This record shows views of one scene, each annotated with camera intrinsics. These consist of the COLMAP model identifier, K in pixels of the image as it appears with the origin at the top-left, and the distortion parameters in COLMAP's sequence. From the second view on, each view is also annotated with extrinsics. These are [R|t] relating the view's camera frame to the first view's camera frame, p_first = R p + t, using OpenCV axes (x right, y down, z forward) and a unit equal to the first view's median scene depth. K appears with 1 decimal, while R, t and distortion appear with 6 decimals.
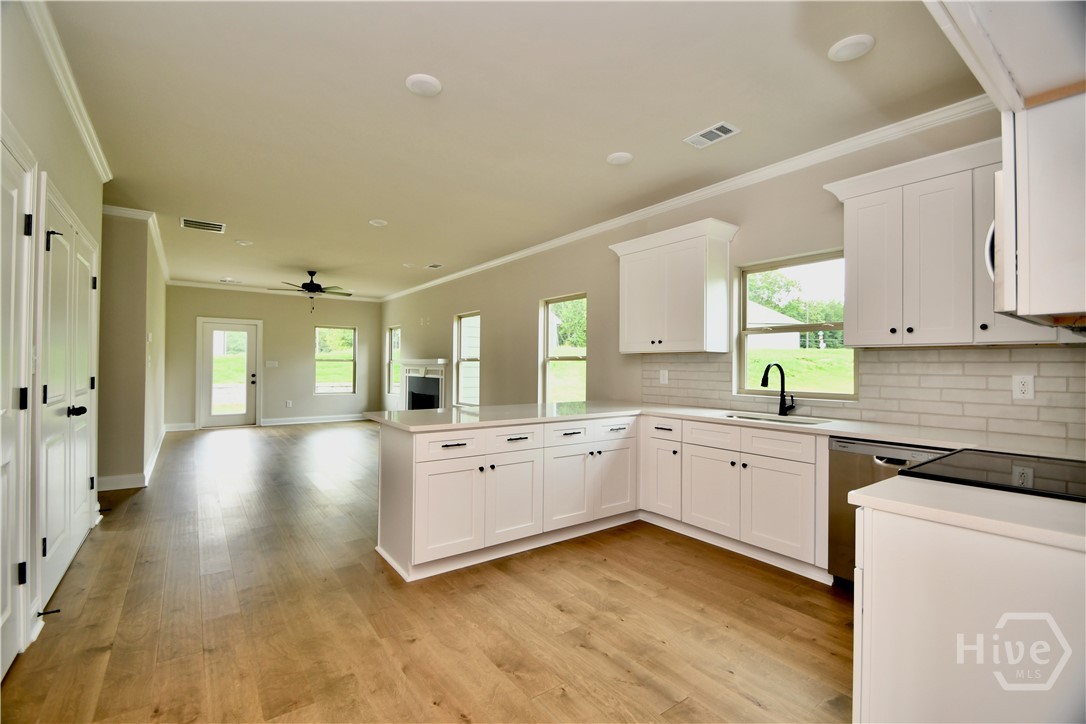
lens RADIAL K [[473.0, 0, 532.9], [0, 473.0, 362.3], [0, 0, 1]] dist [0.013730, -0.019246]
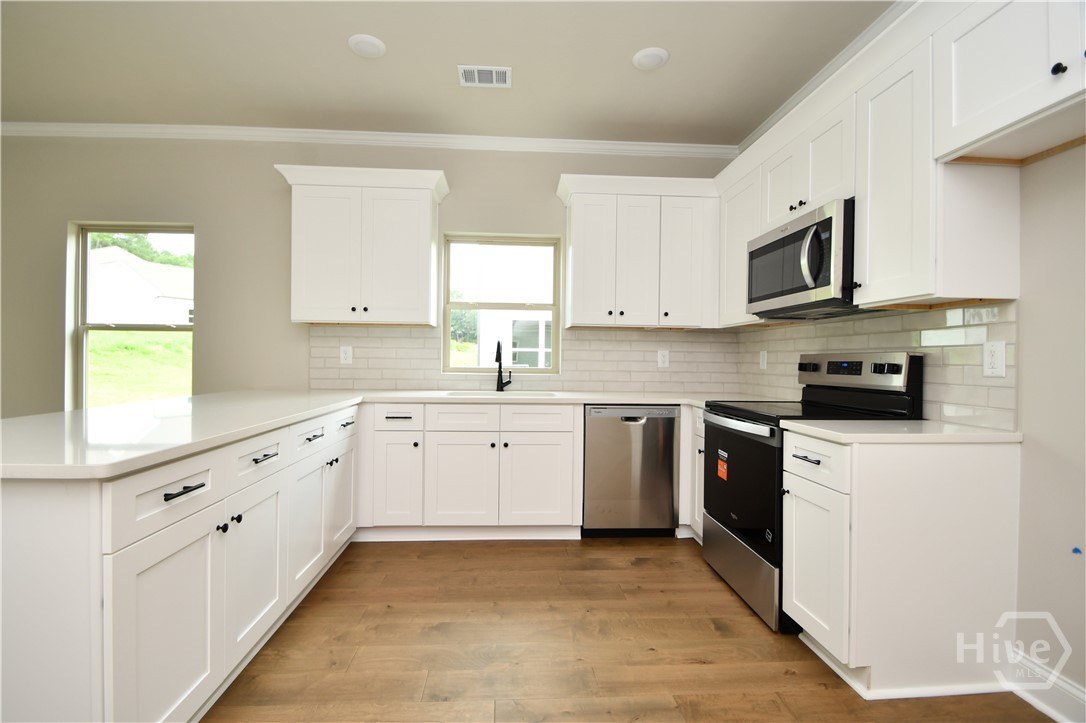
lens RADIAL K [[491.5, 0, 532.6], [0, 491.5, 361.2], [0, 0, 1]] dist [-0.000934, -0.000179]
pose [[0.539152, -0.004564, 0.842196, -0.347531], [-0.014124, 0.999796, 0.014459, 0.035514], [-0.842090, -0.019691, 0.538978, 0.425574]]
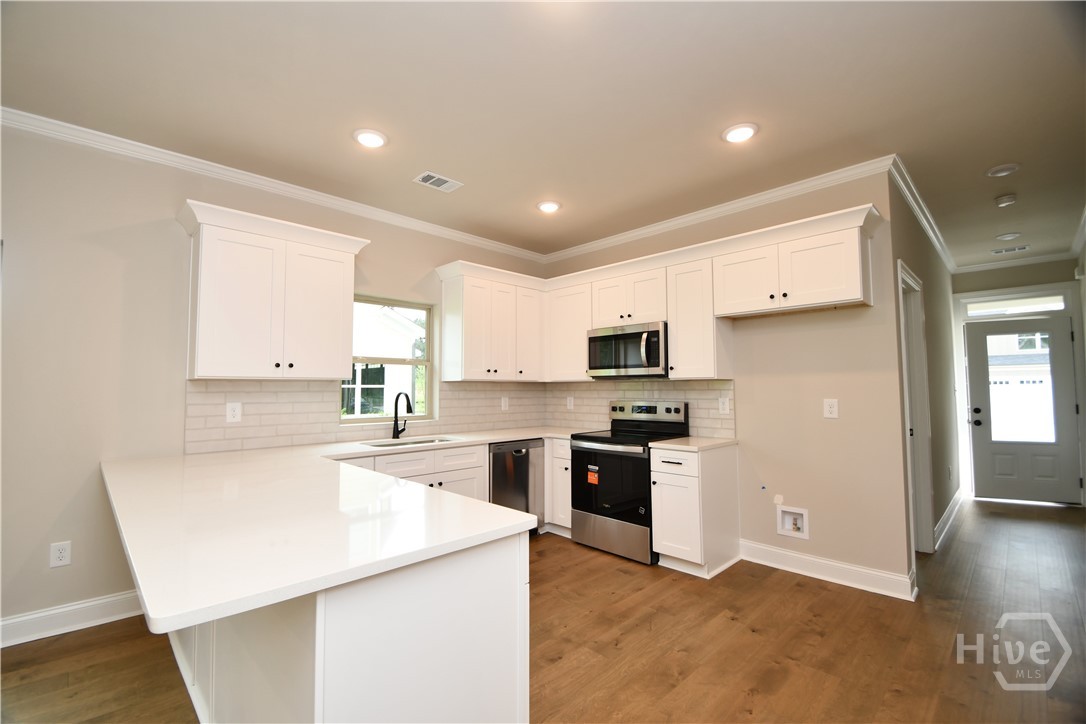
lens RADIAL K [[473.0, 0, 532.9], [0, 473.0, 362.3], [0, 0, 1]] dist [0.013730, -0.019246]
pose [[-0.144449, 0.049424, 0.988277, -0.703790], [-0.004661, 0.998707, -0.050627, -0.014489], [-0.989501, -0.011920, -0.144031, 0.939489]]
